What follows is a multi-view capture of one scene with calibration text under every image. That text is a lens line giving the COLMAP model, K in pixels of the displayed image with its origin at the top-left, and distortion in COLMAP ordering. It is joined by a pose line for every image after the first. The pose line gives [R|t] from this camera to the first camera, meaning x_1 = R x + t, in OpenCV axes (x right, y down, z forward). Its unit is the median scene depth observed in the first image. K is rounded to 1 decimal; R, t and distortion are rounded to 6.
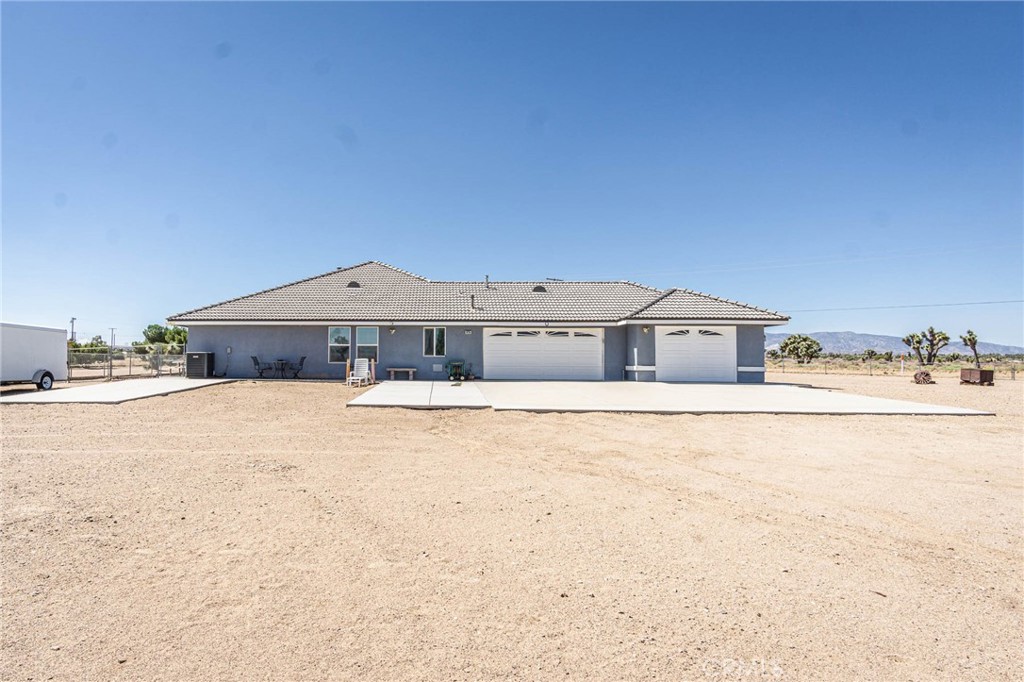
lens RADIAL K [[545.9, 0, 512.0], [0, 545.9, 341.0], [0, 0, 1]] dist [-0.000402, -0.000018]
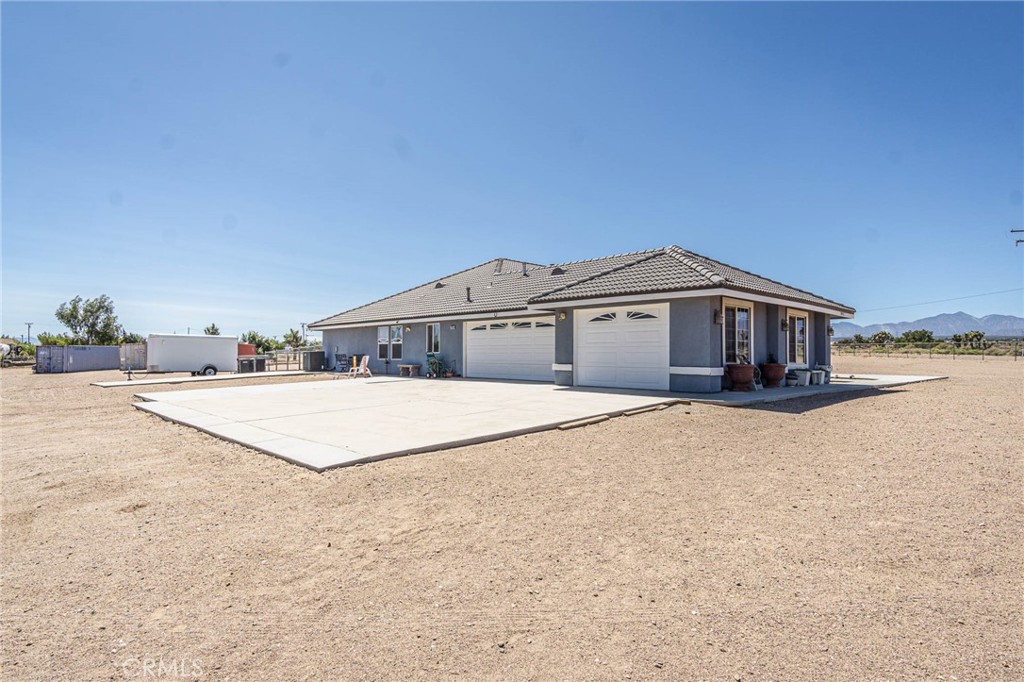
lens RADIAL K [[545.9, 0, 512.0], [0, 545.9, 341.0], [0, 0, 1]] dist [-0.000402, -0.000018]
pose [[0.736150, -0.022252, -0.676452, 0.643411], [0.031657, 0.999498, 0.001572, 0.009652], [0.676077, -0.022572, 0.736485, 0.377184]]
